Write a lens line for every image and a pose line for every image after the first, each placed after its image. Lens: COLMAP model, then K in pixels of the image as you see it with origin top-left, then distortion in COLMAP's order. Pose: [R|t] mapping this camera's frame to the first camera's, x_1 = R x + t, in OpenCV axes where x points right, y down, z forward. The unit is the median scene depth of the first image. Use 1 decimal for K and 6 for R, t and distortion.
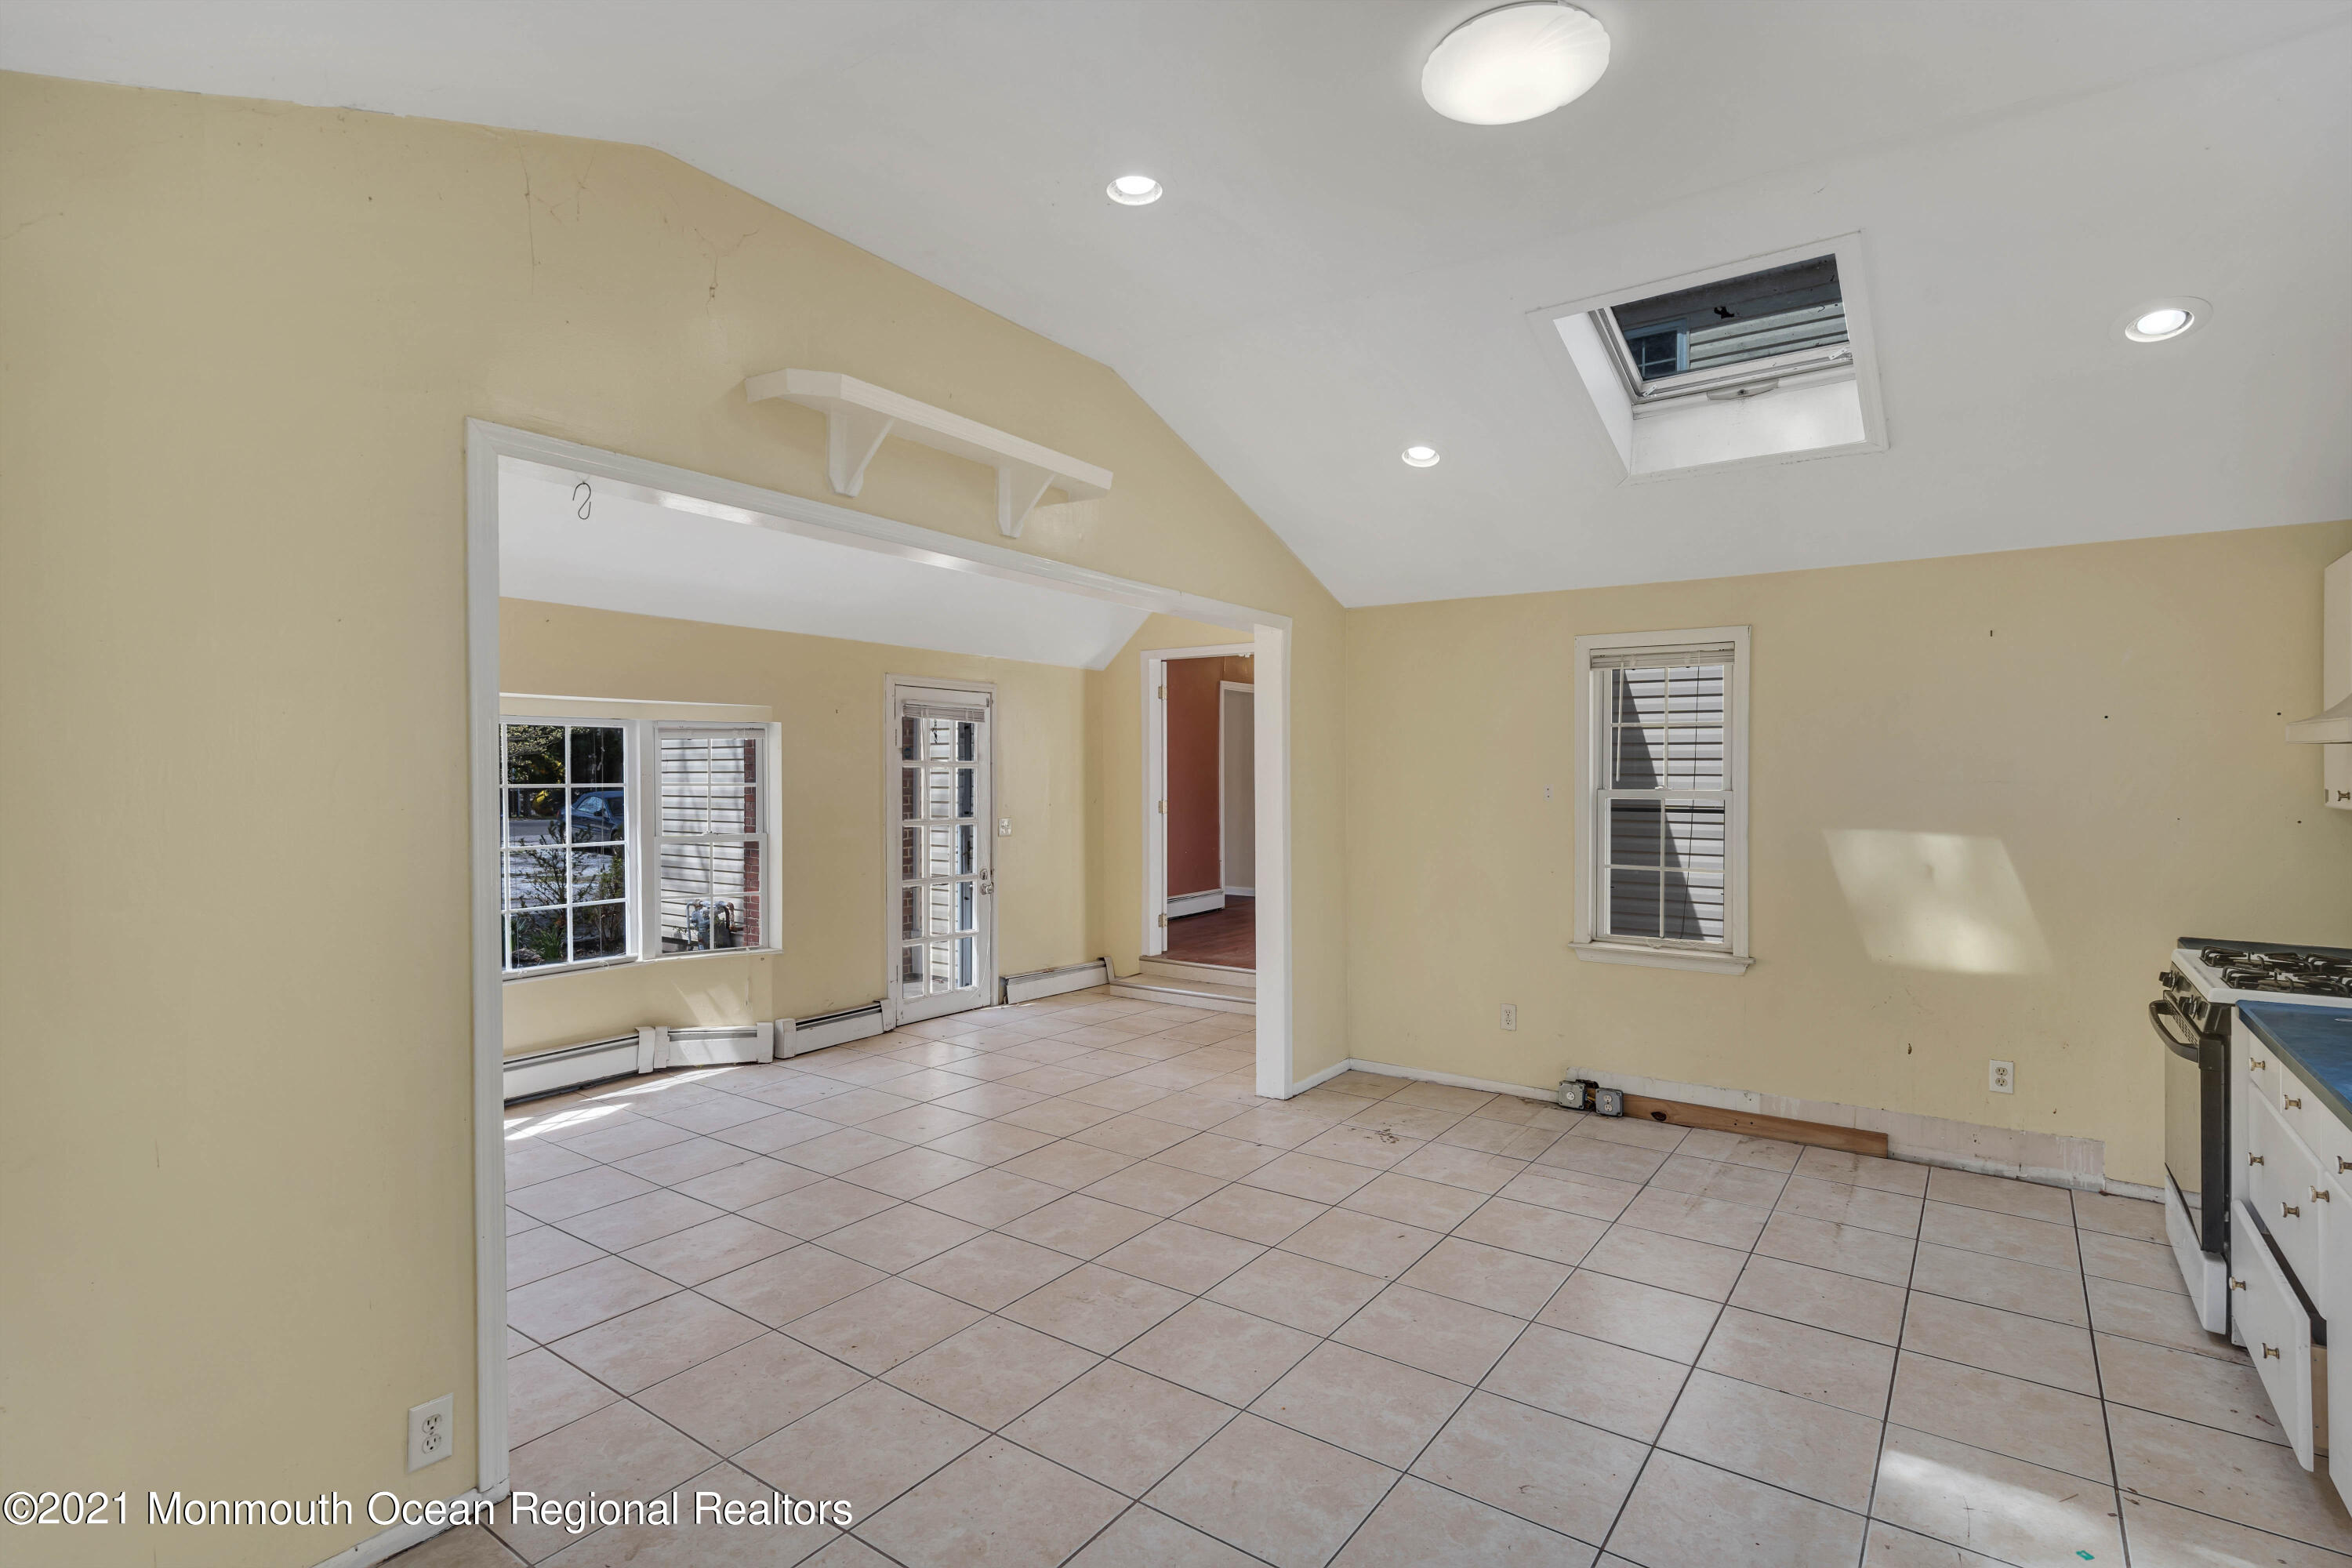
lens RADIAL K [[1145.6, 0, 1178.2], [0, 1145.6, 781.0], [0, 0, 1]] dist [0.000334, 0.002683]
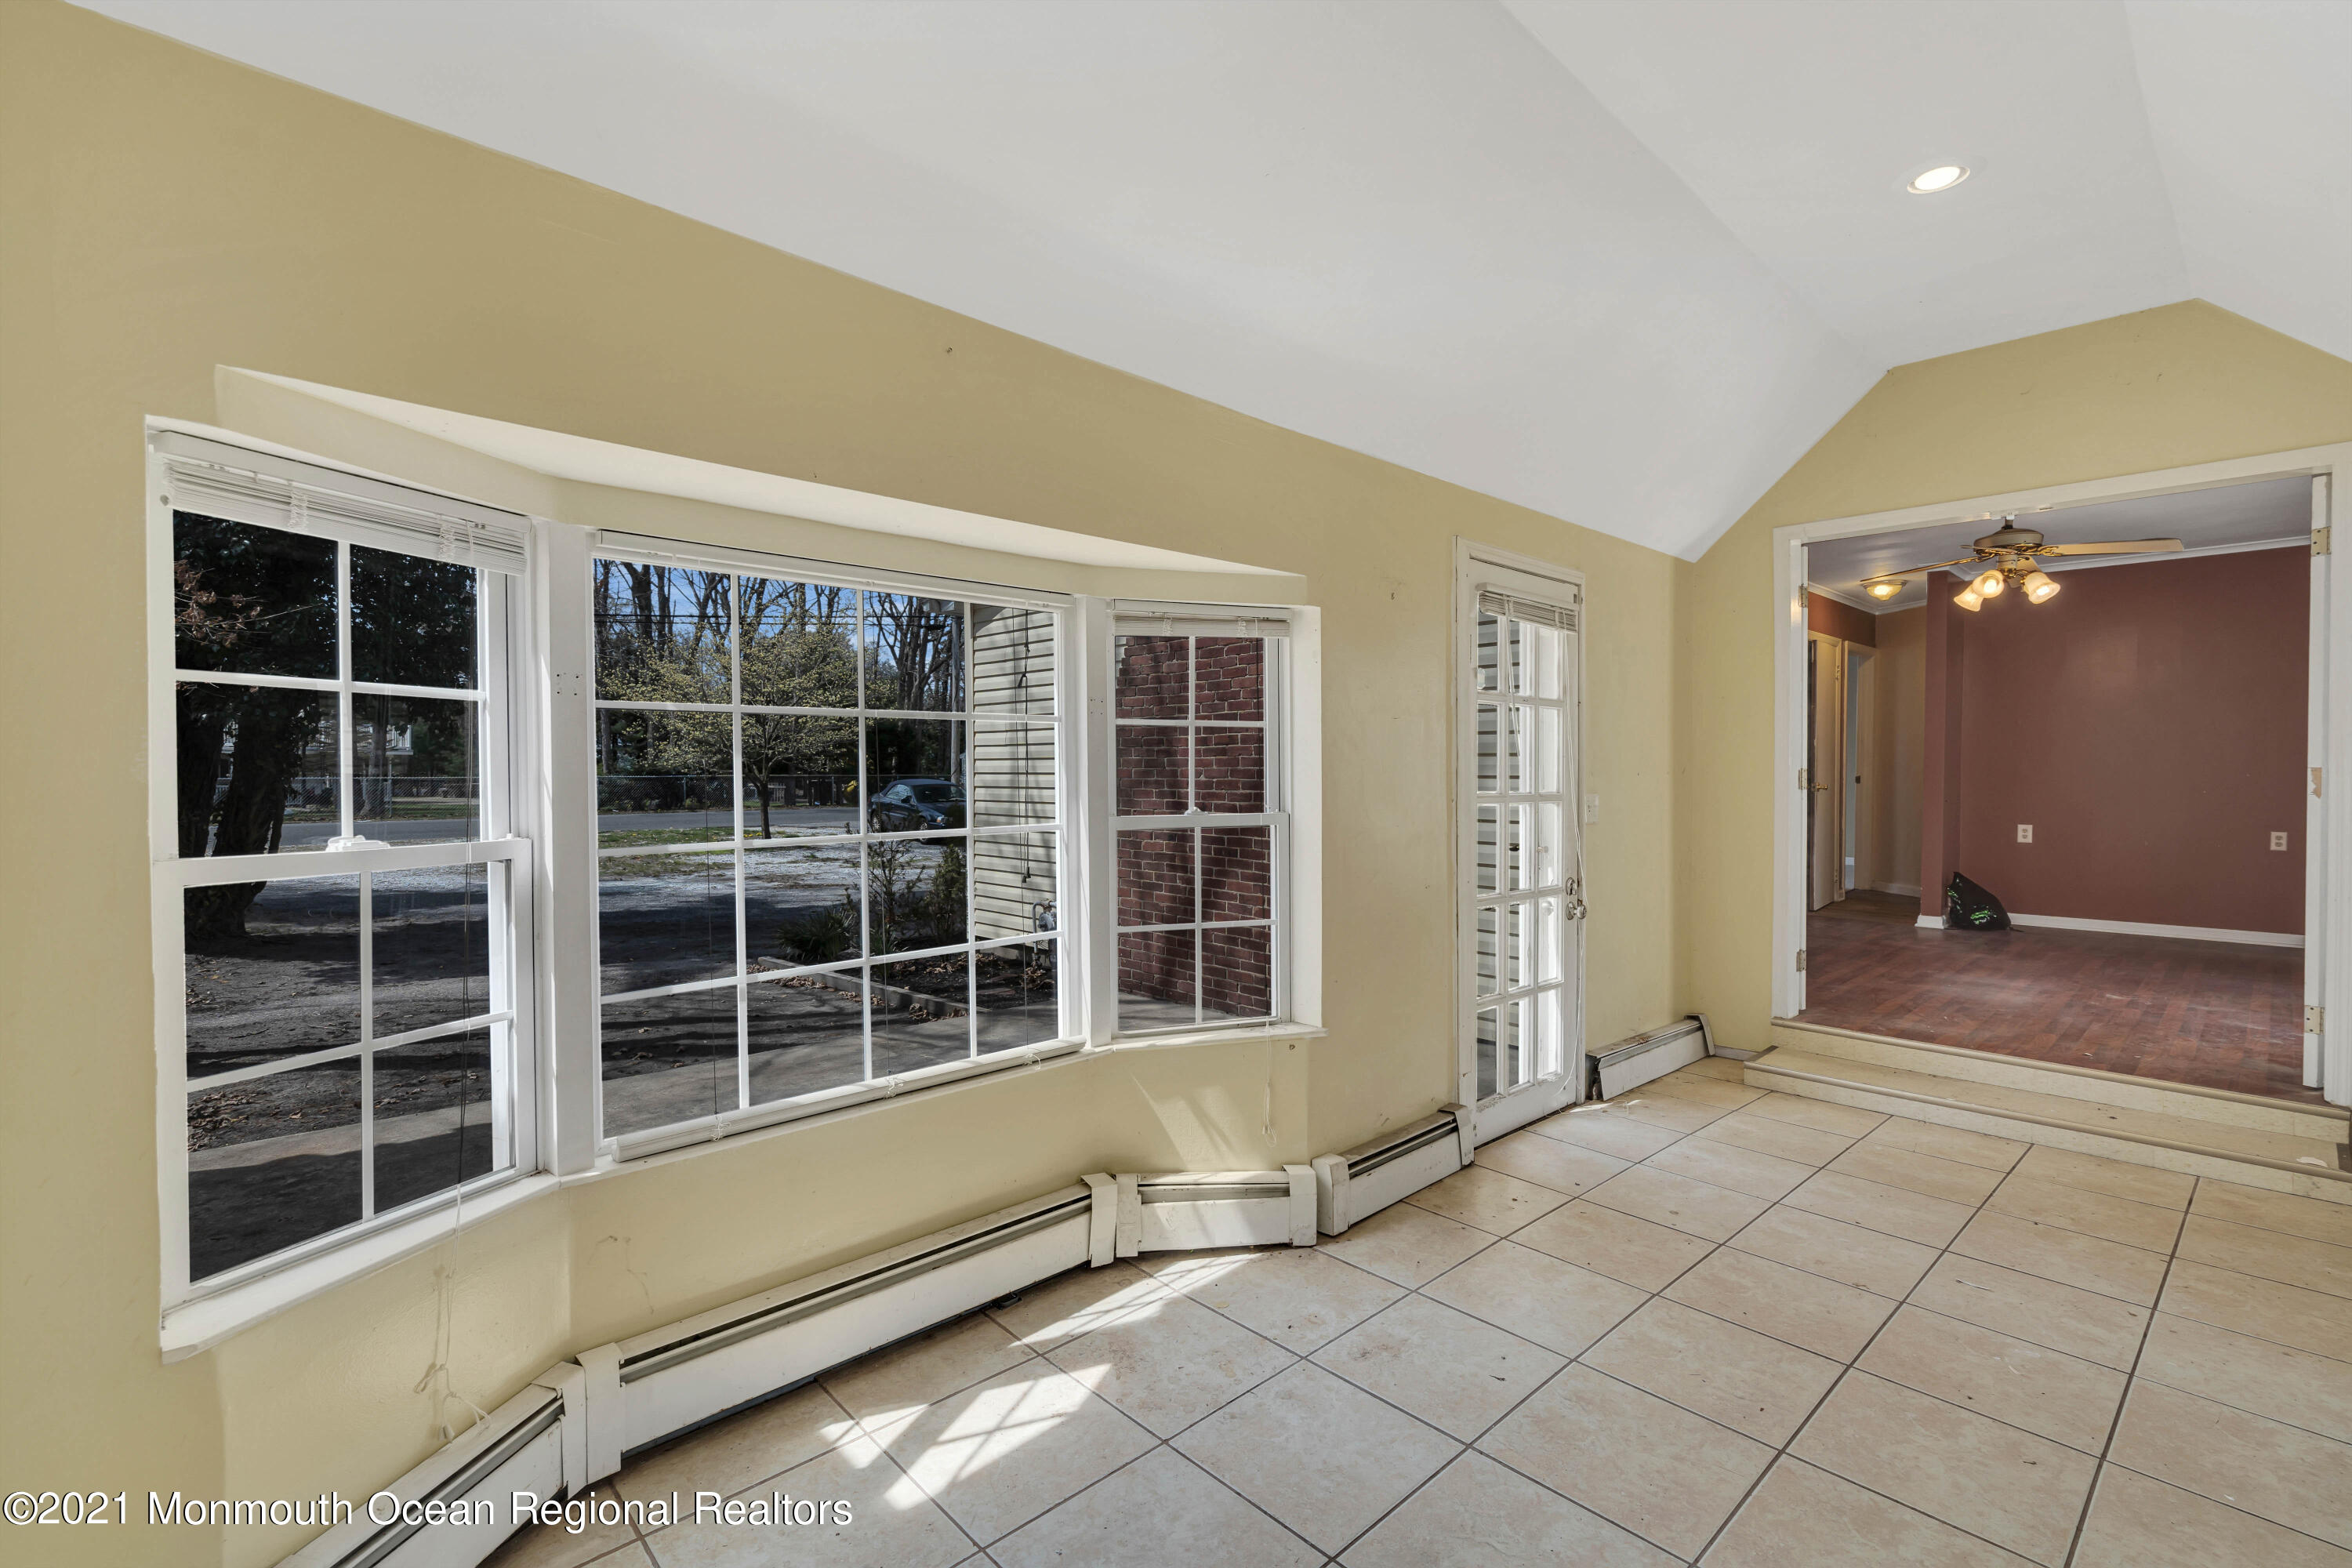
lens RADIAL K [[1063.4, 0, 1173.6], [0, 1063.4, 791.5], [0, 0, 1]] dist [-0.003341, 0.002176]
pose [[0.978355, 0.001649, -0.206926, -0.371650], [0.001399, 0.999893, 0.014586, 0.033711], [0.206928, -0.014560, 0.978248, 0.595833]]
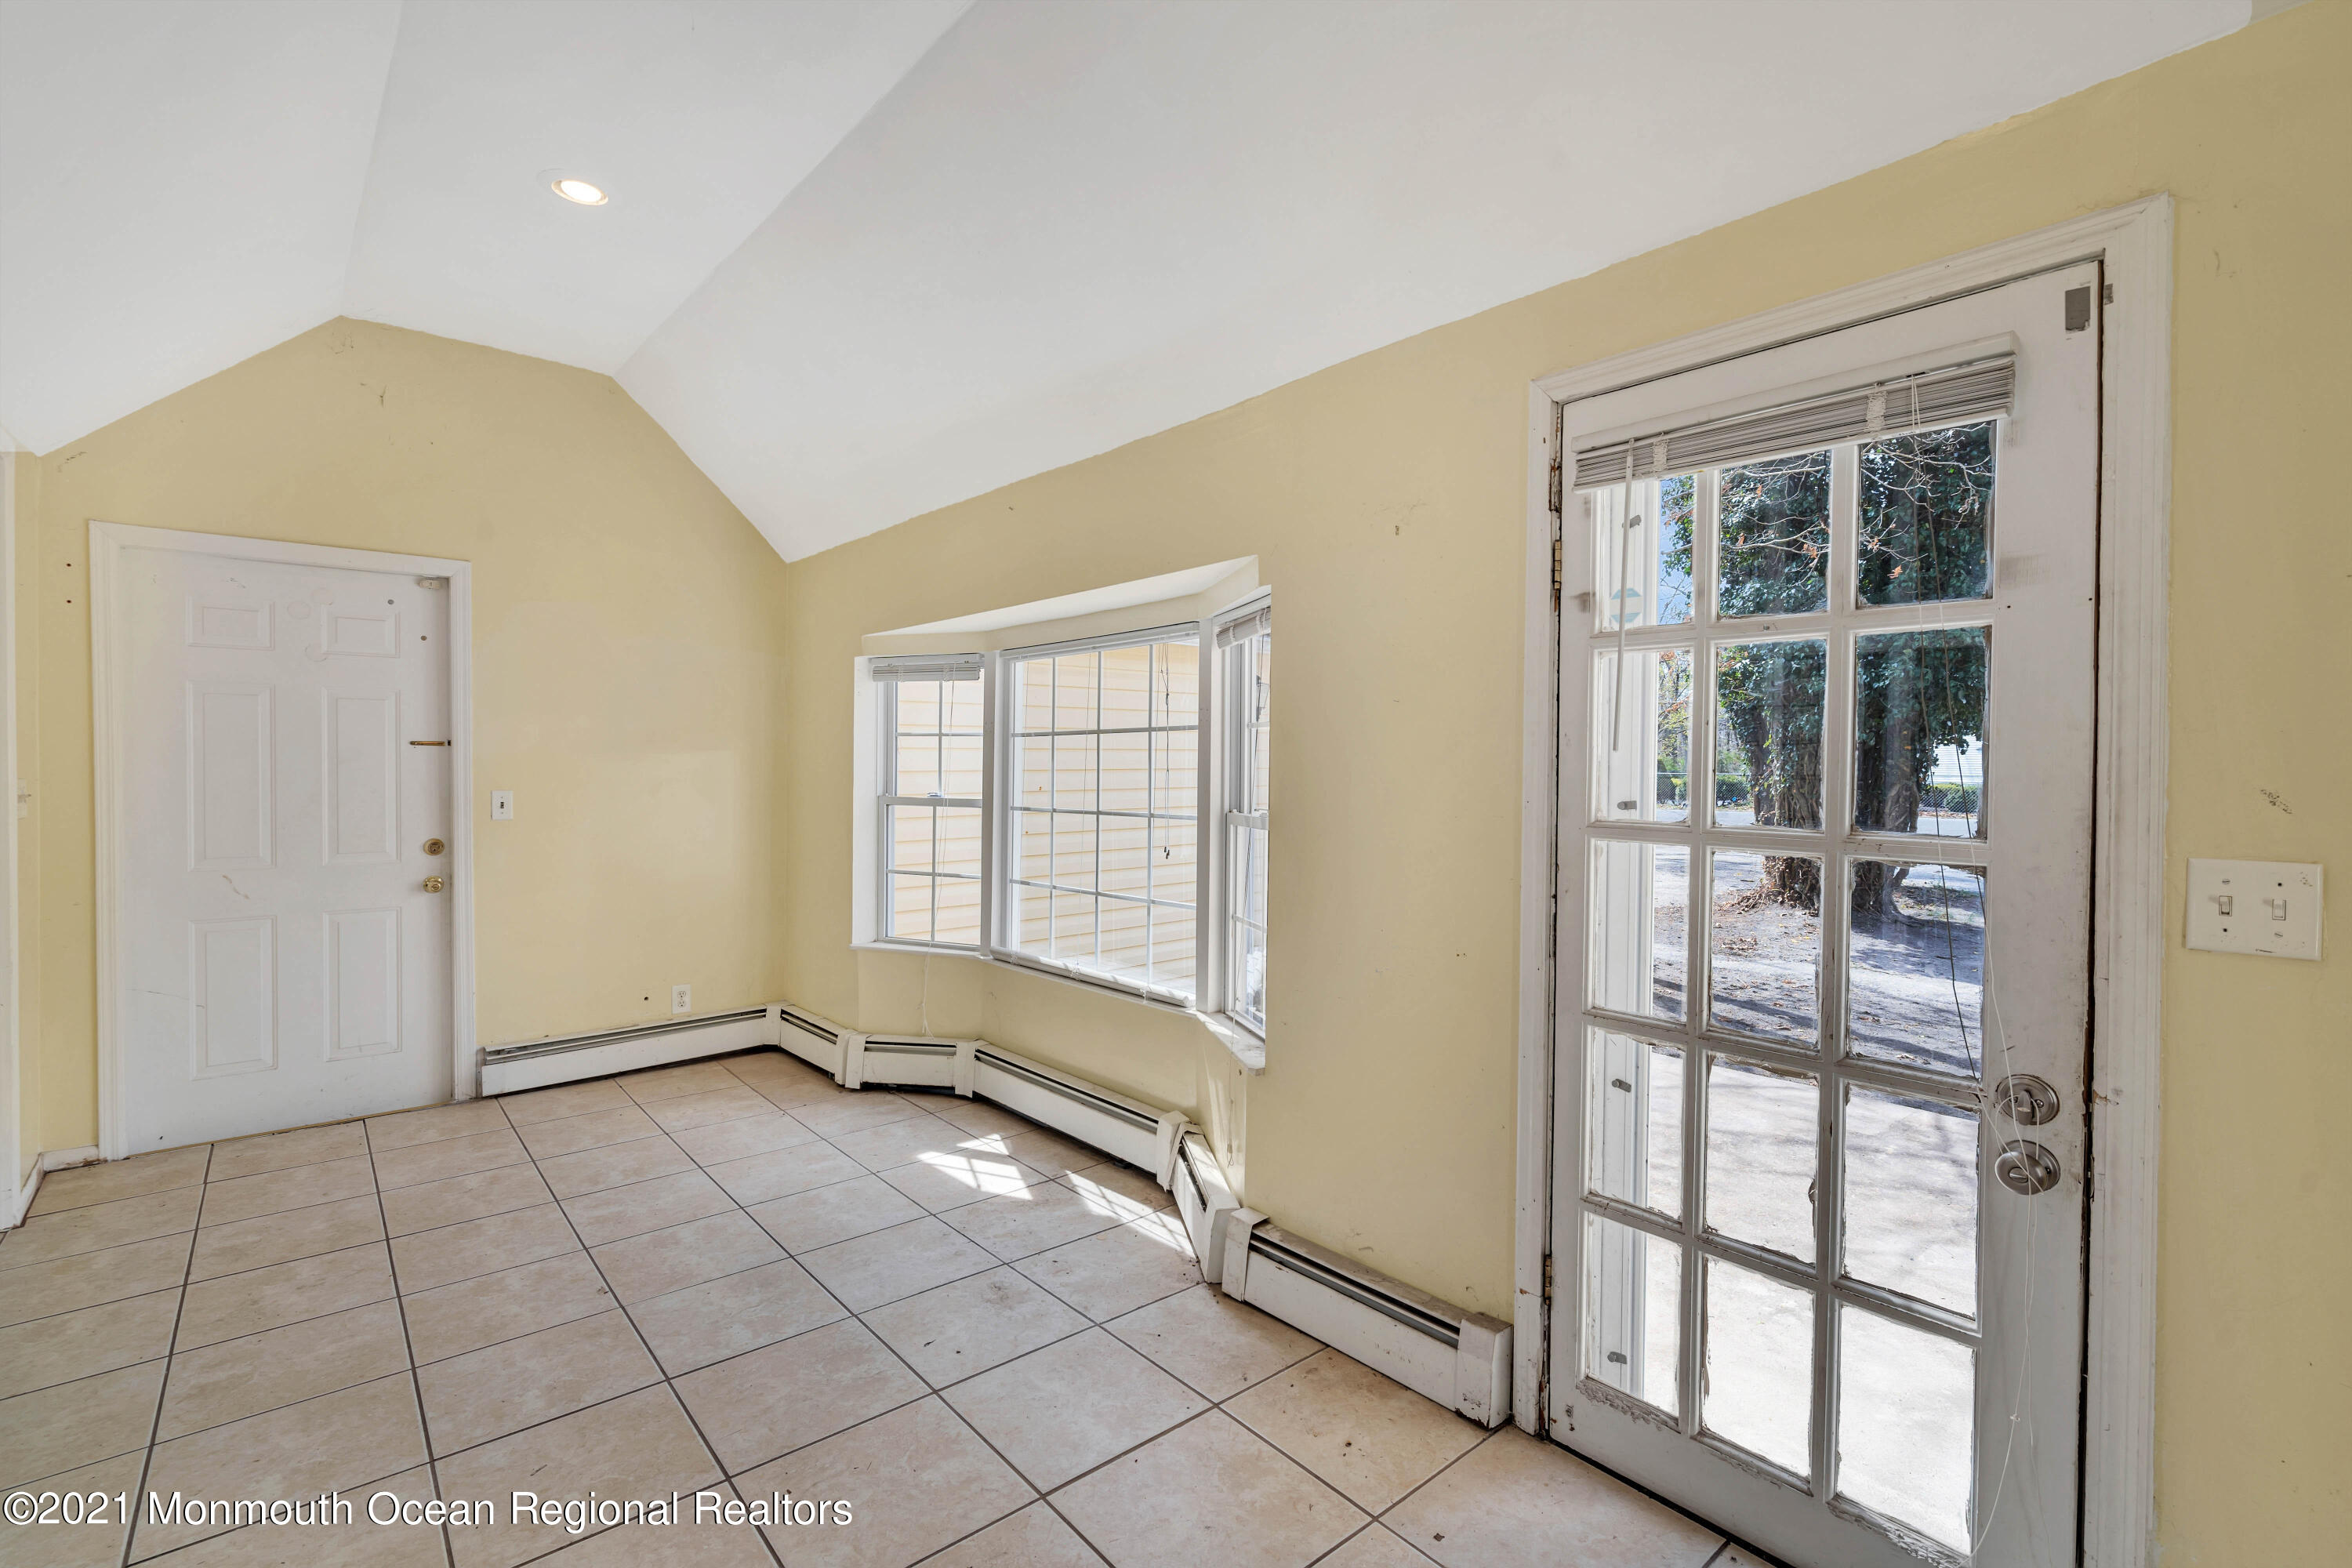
lens RADIAL K [[1063.4, 0, 1174.2], [0, 1063.4, 777.3], [0, 0, 1]] dist [-0.003341, 0.002176]
pose [[-0.256215, 0.010252, -0.966565, 0.102597], [-0.010385, 0.999857, 0.013358, 0.026734], [0.966564, 0.013460, -0.256072, 1.288275]]
